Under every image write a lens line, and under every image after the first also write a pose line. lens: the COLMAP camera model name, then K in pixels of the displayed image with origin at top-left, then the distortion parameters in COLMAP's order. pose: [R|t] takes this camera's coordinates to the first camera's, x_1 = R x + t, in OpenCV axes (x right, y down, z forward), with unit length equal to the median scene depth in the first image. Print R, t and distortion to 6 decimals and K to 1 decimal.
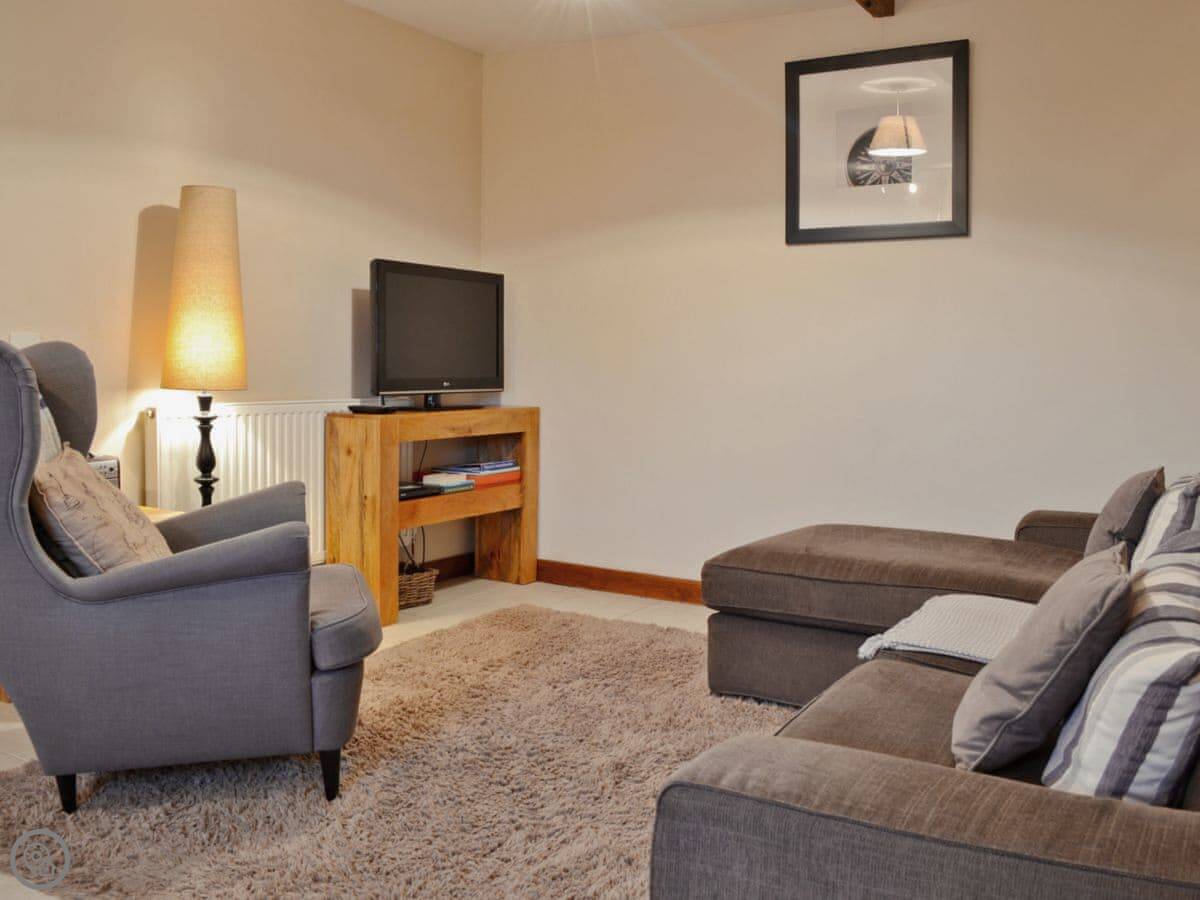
lens RADIAL K [[1092.4, 0, 599.7], [0, 1092.4, 469.8], [0, 0, 1]] dist [-0.071340, 0.008199]
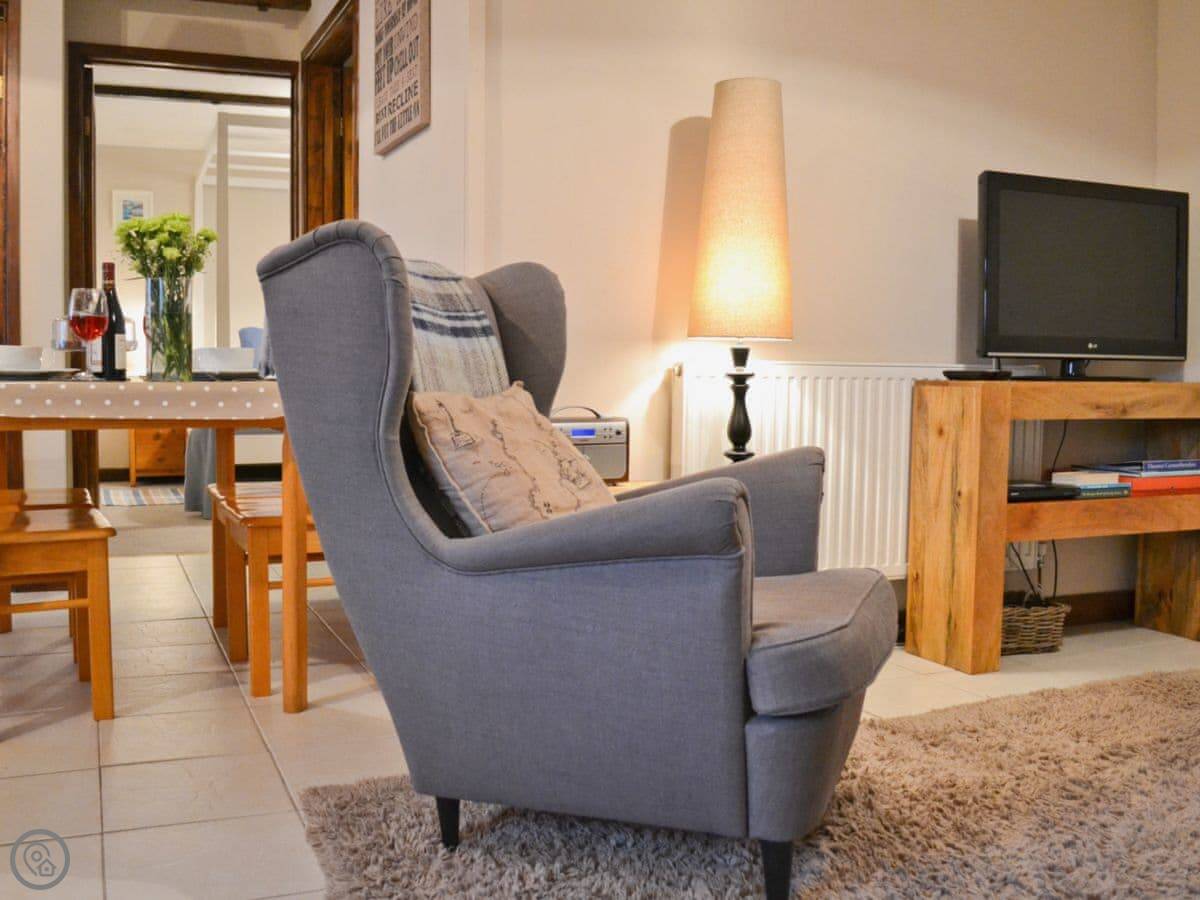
lens RADIAL K [[1092.4, 0, 599.7], [0, 1092.4, 469.8], [0, 0, 1]] dist [-0.071340, 0.008199]
pose [[0.794049, 0.032467, -0.606985, 0.040132], [-0.056370, 0.998203, -0.020348, 0.043091], [0.605234, 0.050373, 0.794452, 0.312803]]
